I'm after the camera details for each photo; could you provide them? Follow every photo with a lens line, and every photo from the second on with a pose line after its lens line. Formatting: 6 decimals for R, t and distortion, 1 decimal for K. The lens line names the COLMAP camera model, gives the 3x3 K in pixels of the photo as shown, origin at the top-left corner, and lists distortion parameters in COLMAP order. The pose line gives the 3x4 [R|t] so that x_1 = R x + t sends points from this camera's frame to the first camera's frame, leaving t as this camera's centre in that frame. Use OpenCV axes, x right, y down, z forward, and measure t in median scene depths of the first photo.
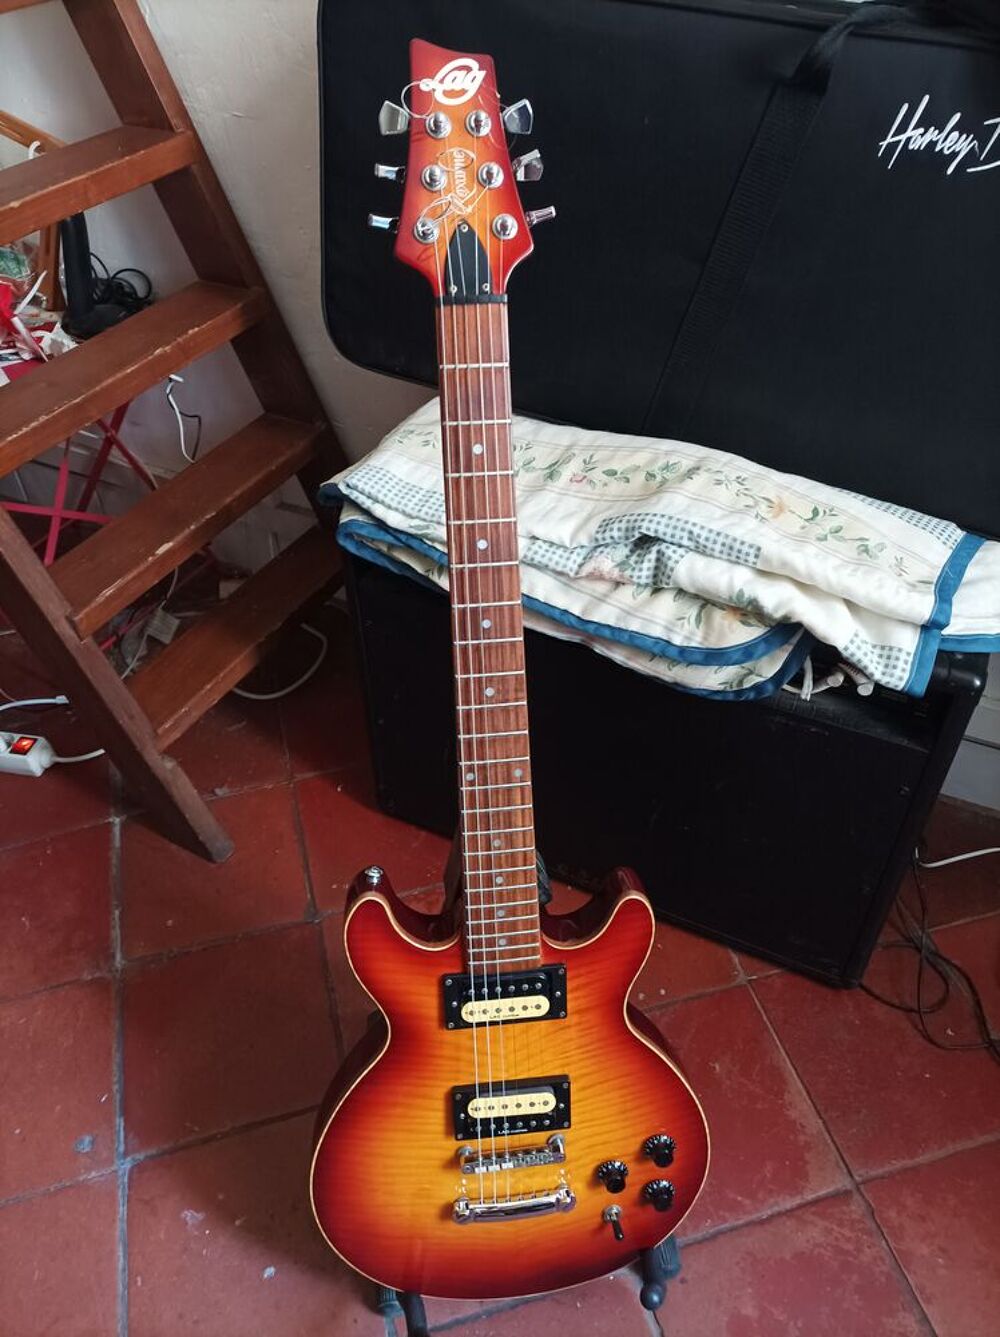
lens RADIAL K [[1020.1, 0, 500.0], [0, 1020.1, 668.5], [0, 0, 1]] dist [0.001469, -0.005629]
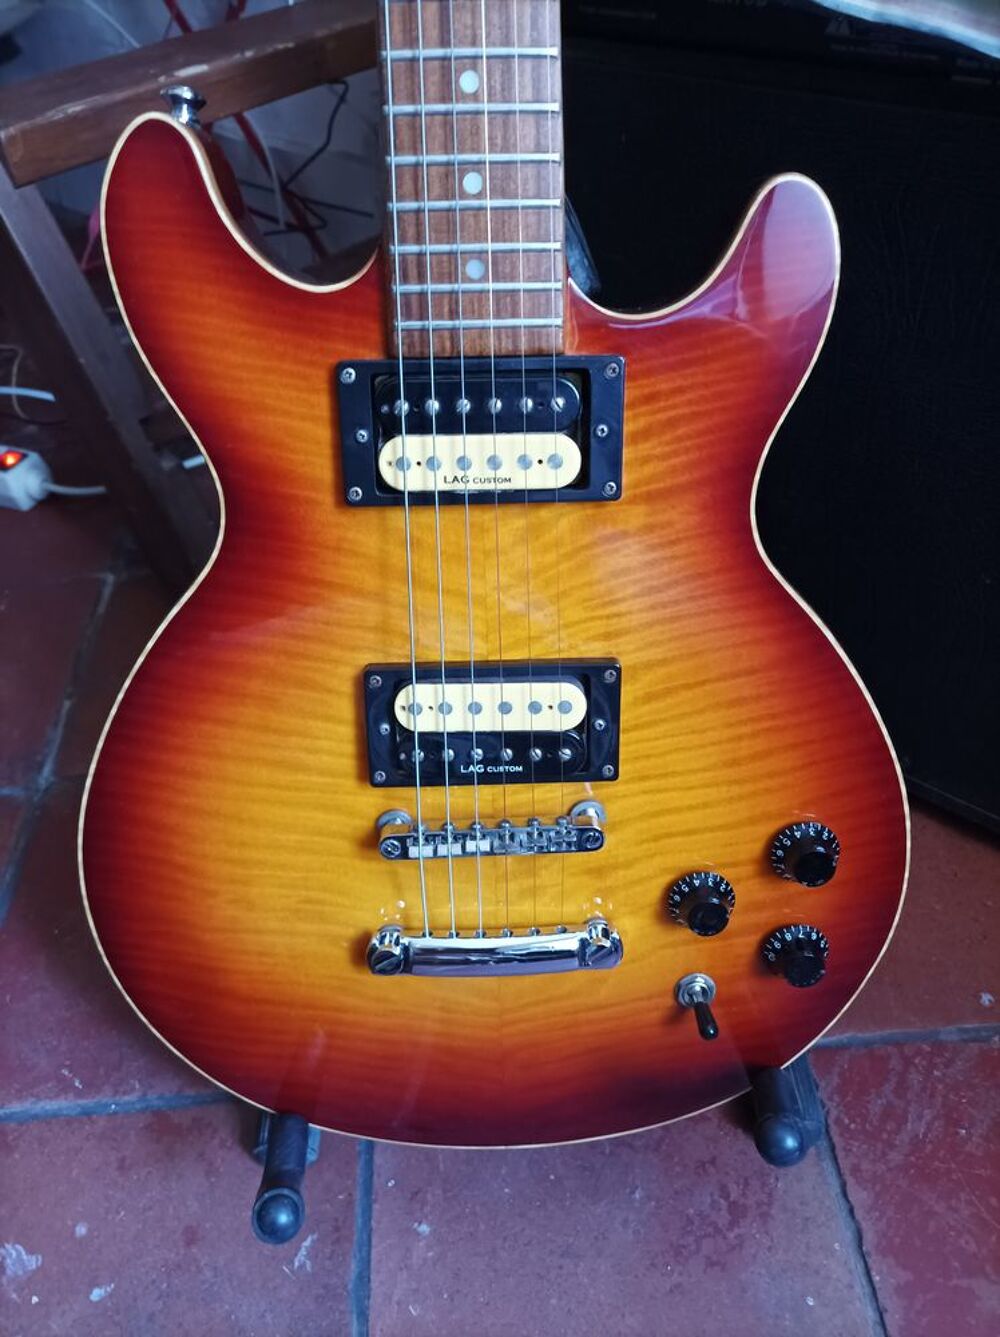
lens RADIAL K [[1020.1, 0, 500.0], [0, 1020.1, 668.5], [0, 0, 1]] dist [0.001469, -0.005629]
pose [[0.995494, 0.047185, -0.082255, 0.045319], [-0.044885, 0.998554, 0.029593, 0.340801], [0.083533, -0.025767, 0.996172, 0.467466]]
